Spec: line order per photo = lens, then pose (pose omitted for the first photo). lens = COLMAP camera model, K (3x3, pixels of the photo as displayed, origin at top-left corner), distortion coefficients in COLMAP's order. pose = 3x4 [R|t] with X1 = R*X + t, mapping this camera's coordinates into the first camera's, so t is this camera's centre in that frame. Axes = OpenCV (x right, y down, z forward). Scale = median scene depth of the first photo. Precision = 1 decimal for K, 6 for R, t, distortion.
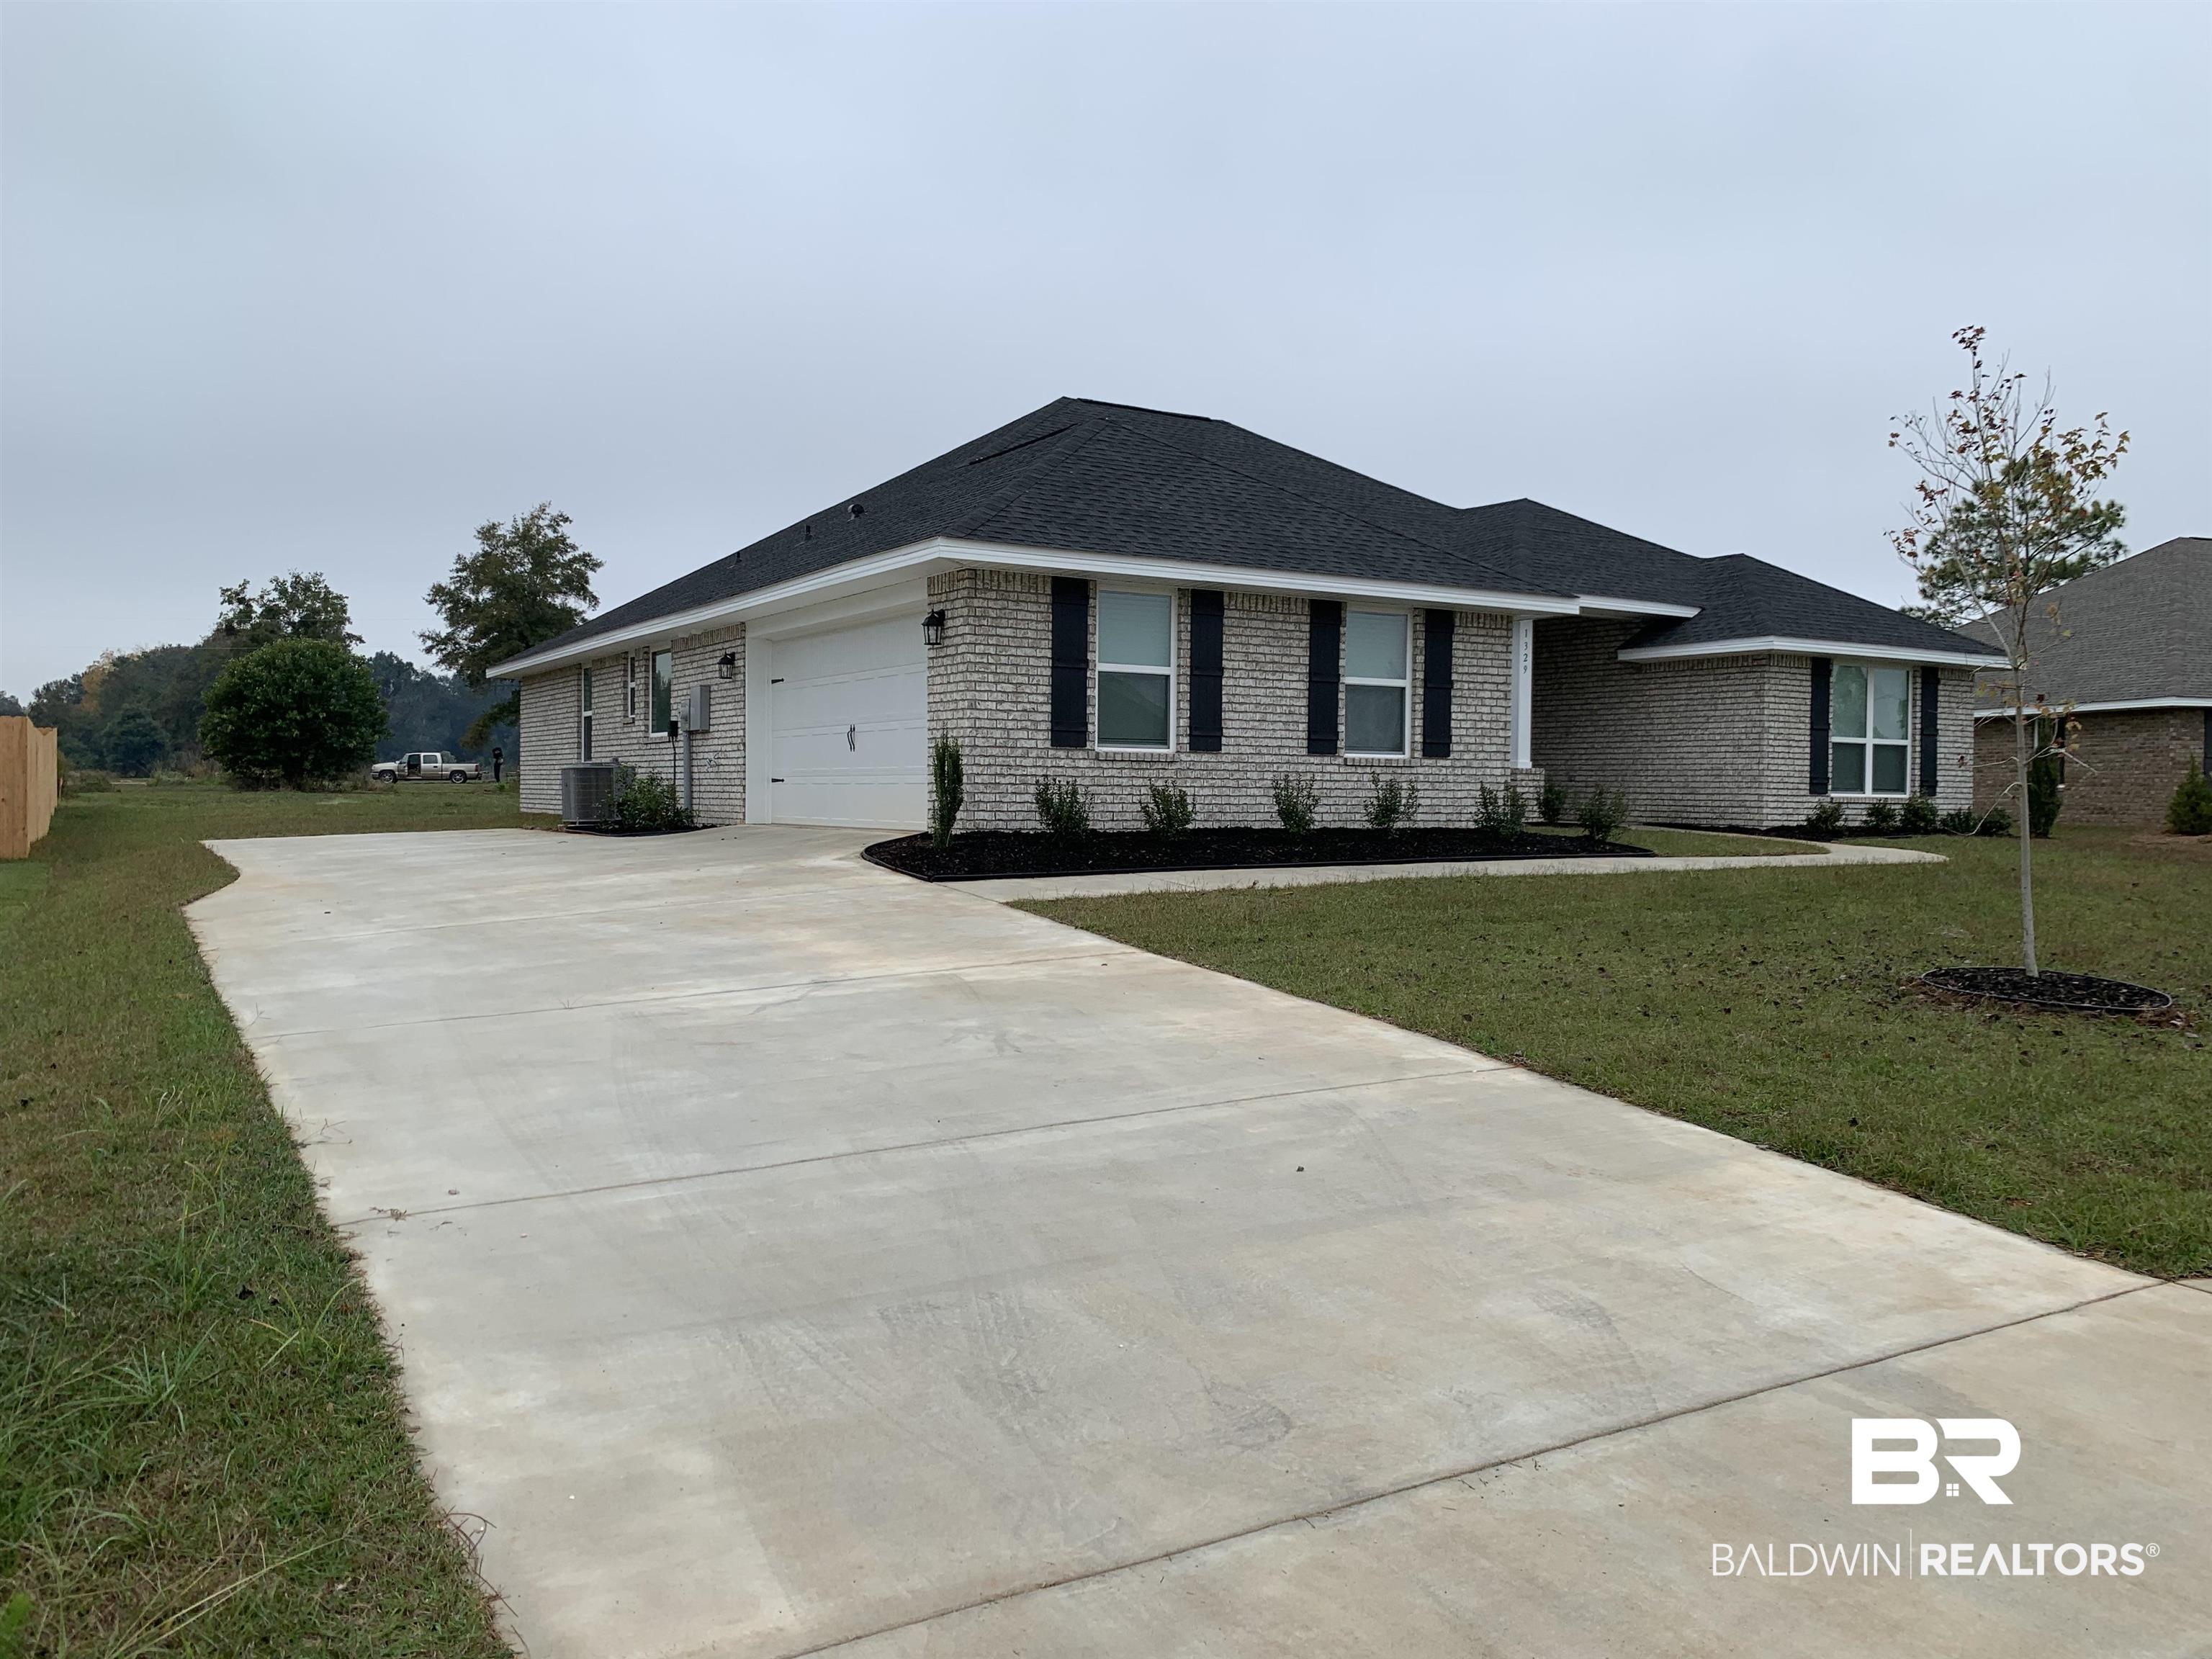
lens RADIAL K [[1671.6, 0, 1112.3], [0, 1671.6, 830.6], [0, 0, 1]] dist [0.041357, -0.026774]
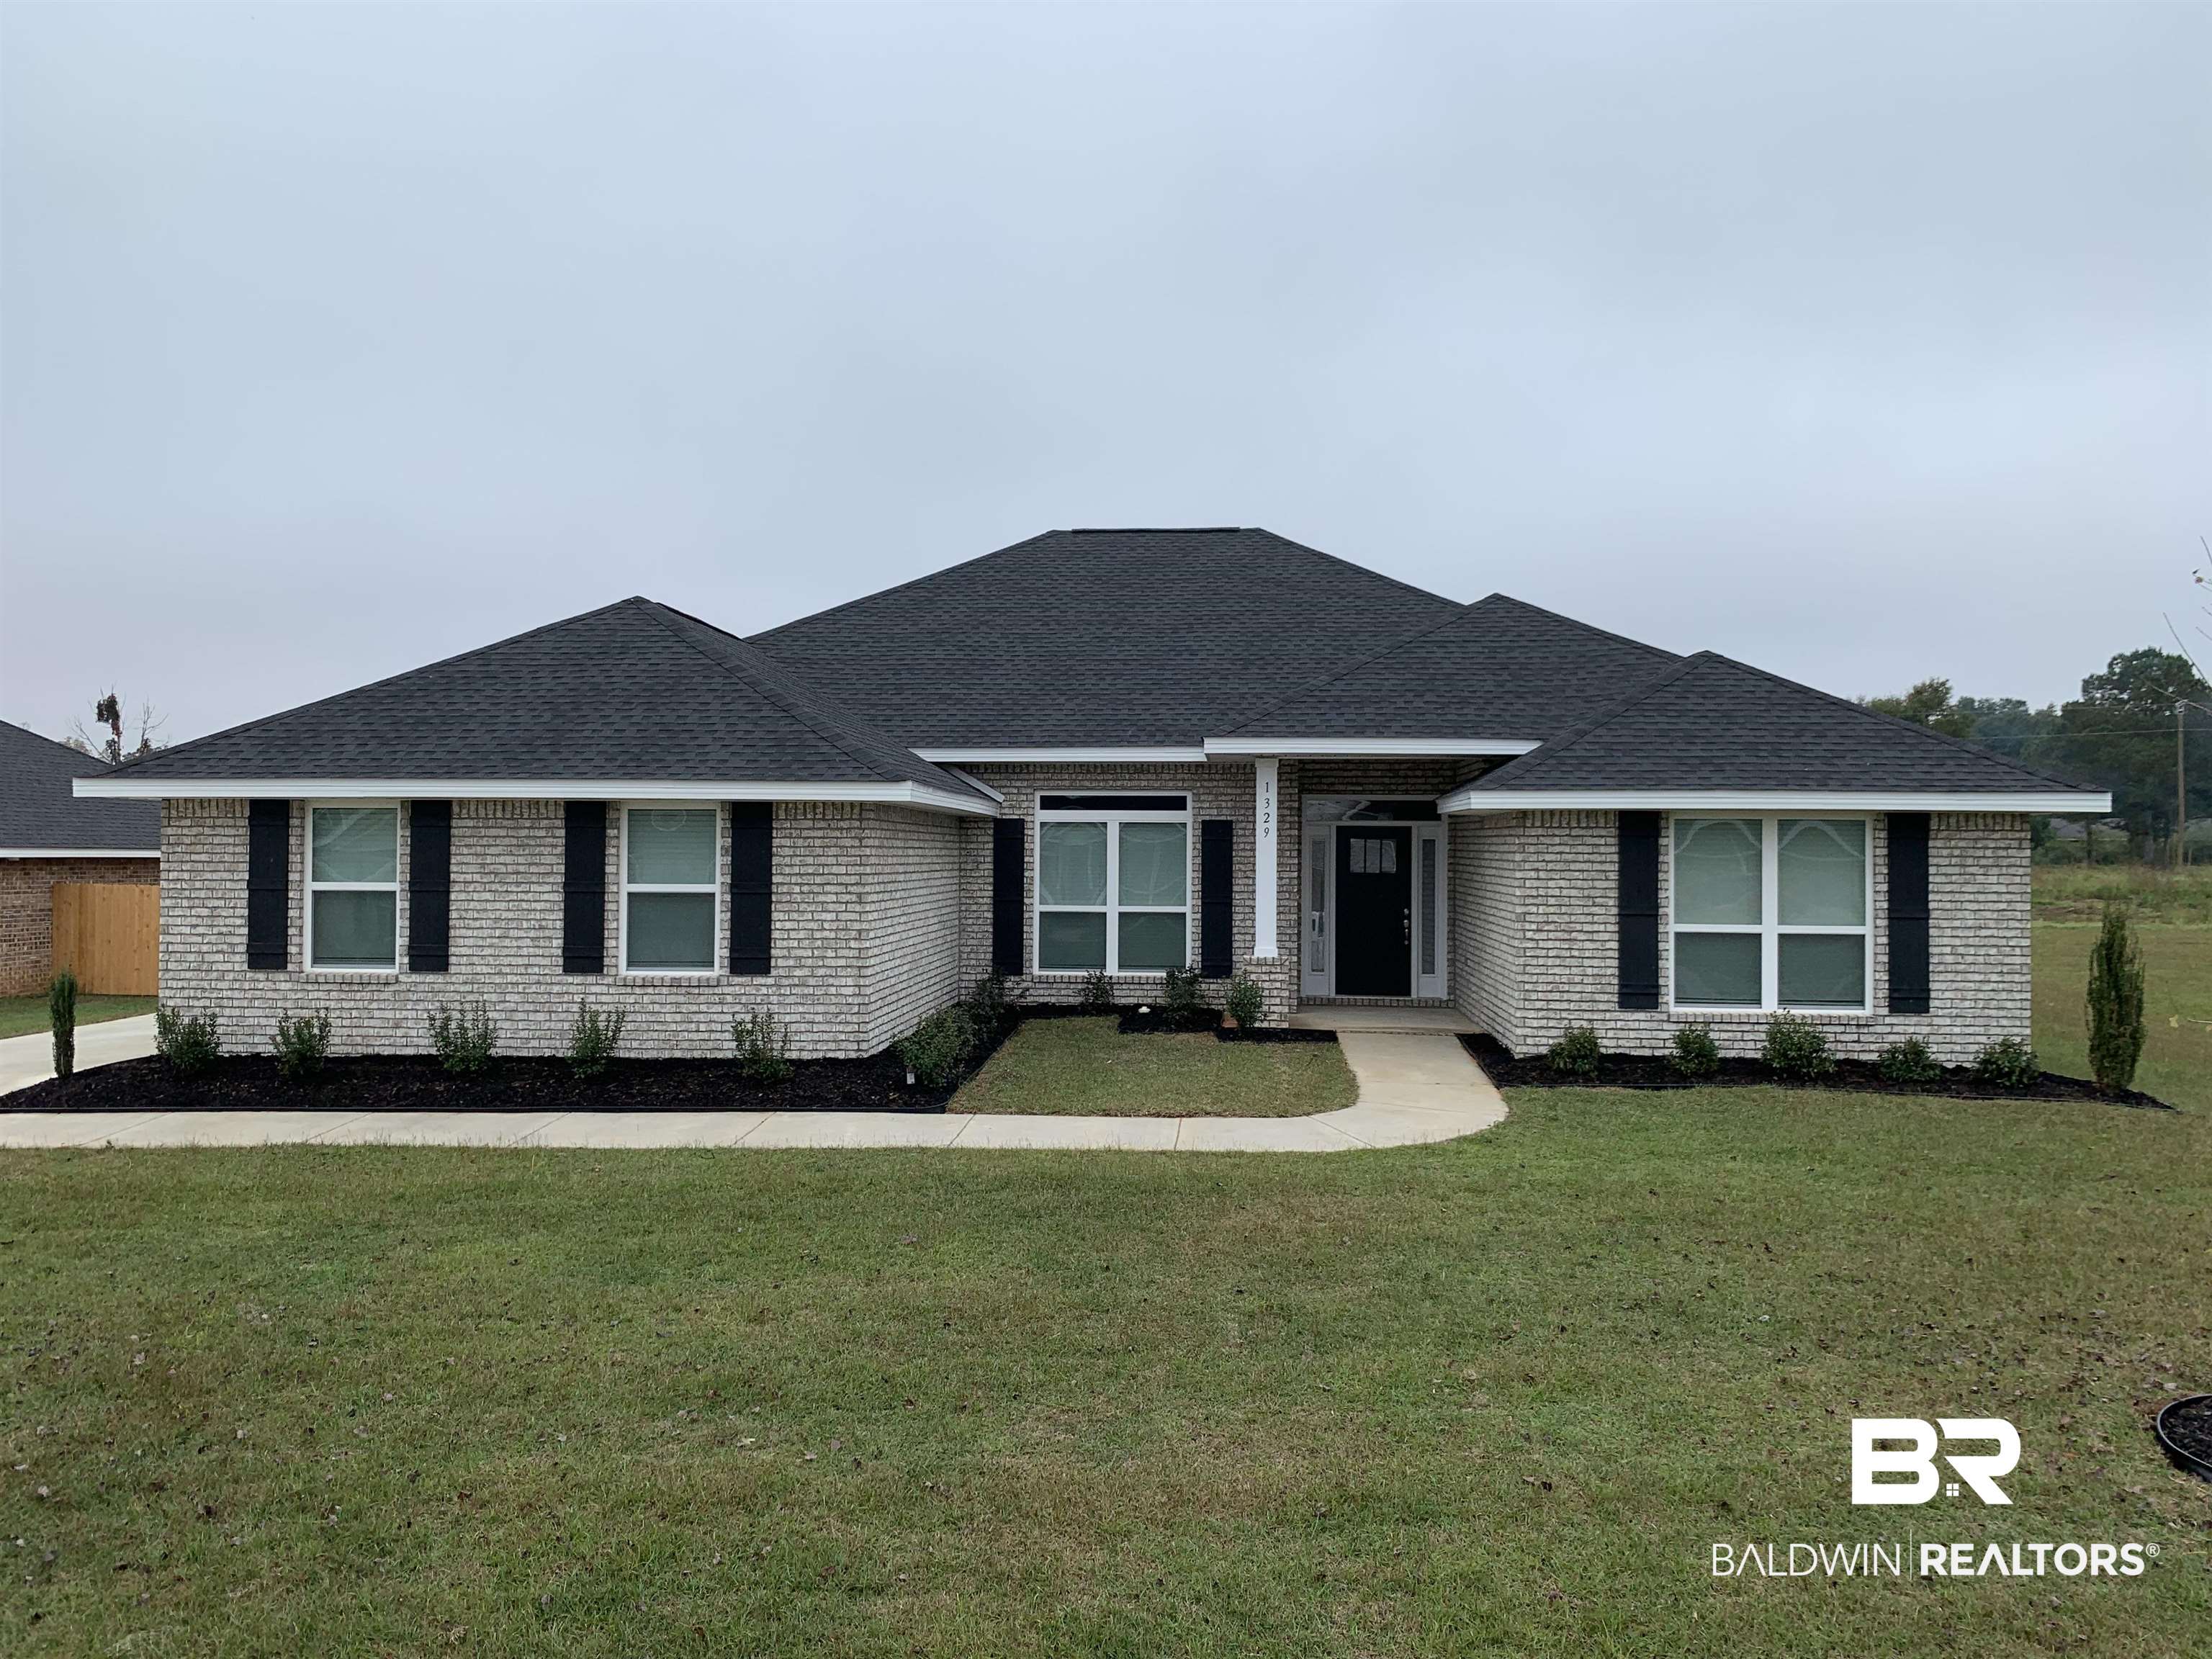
lens RADIAL K [[1671.6, 0, 1107.0], [0, 1671.6, 815.8], [0, 0, 1]] dist [0.041357, -0.026774]
pose [[0.815582, -0.019474, -0.578314, 0.889207], [-0.010048, 0.998806, -0.047804, -0.091100], [0.578554, 0.044799, 0.814413, 0.437389]]
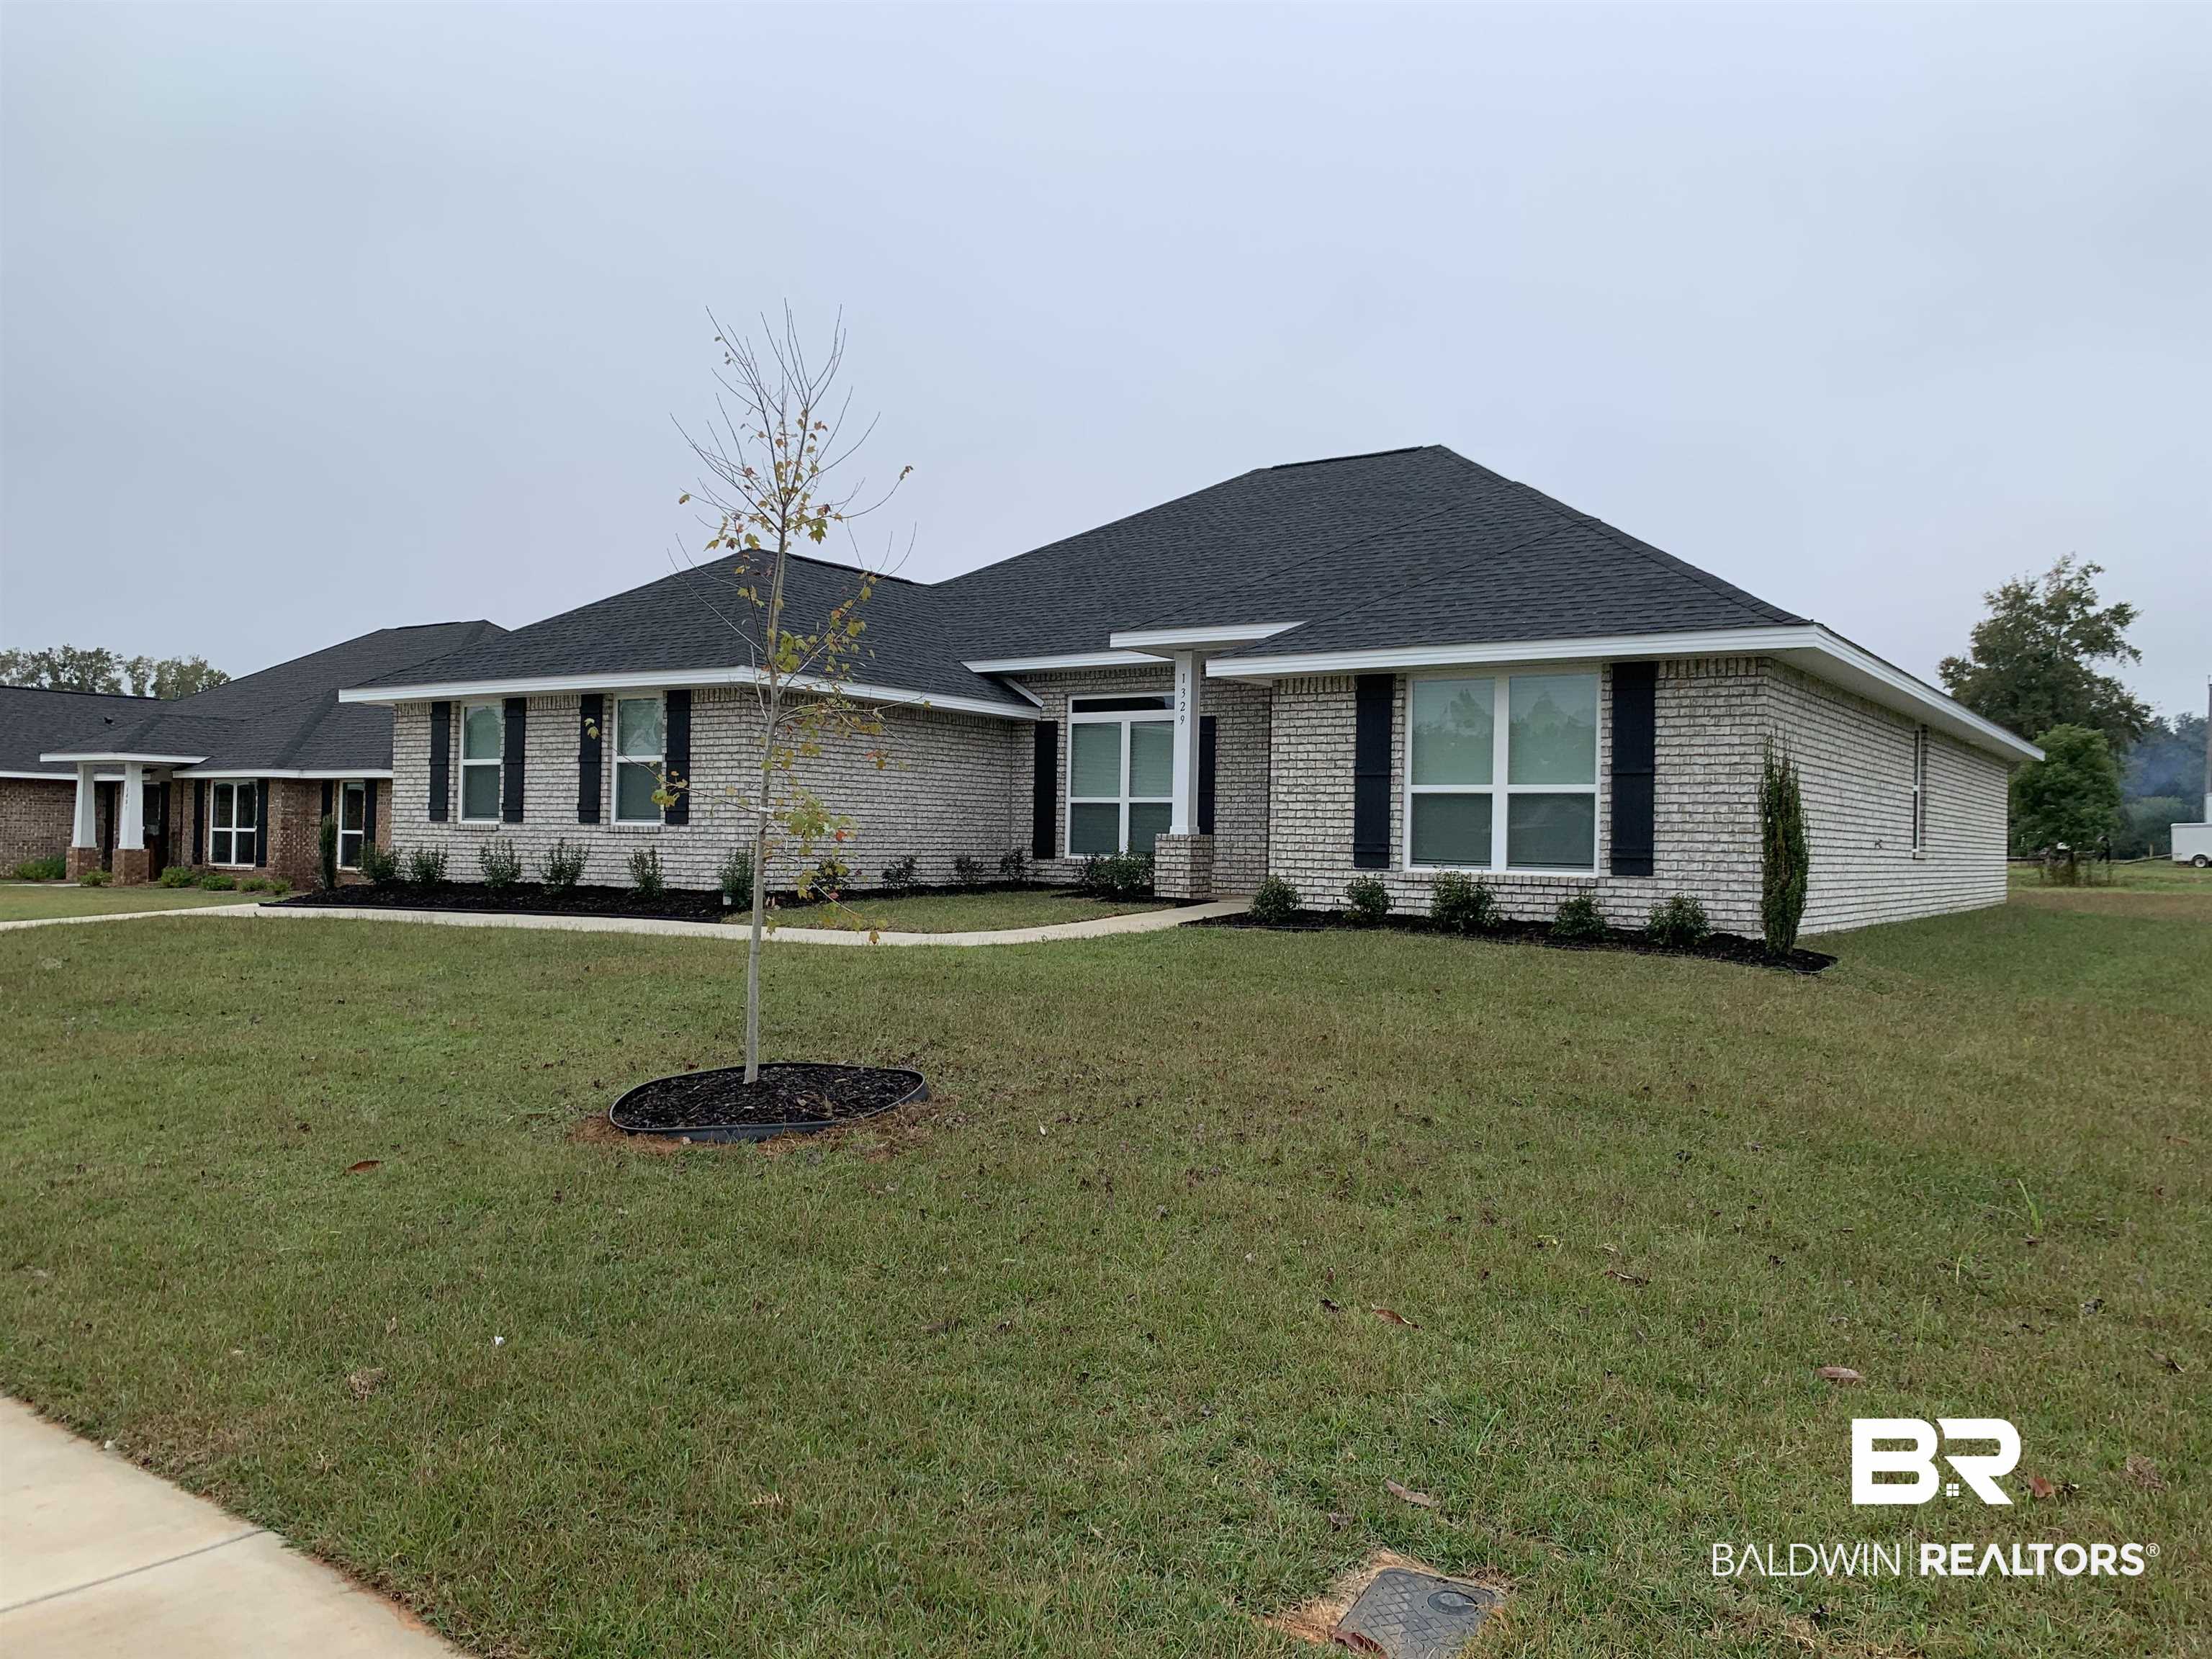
lens RADIAL K [[1671.6, 0, 1106.5], [0, 1671.6, 831.7], [0, 0, 1]] dist [0.041357, -0.026774]
pose [[0.422872, -0.011439, -0.906117, 1.390419], [-0.034943, 0.998971, -0.028918, -0.018196], [0.905515, 0.043892, 0.422037, 0.845788]]
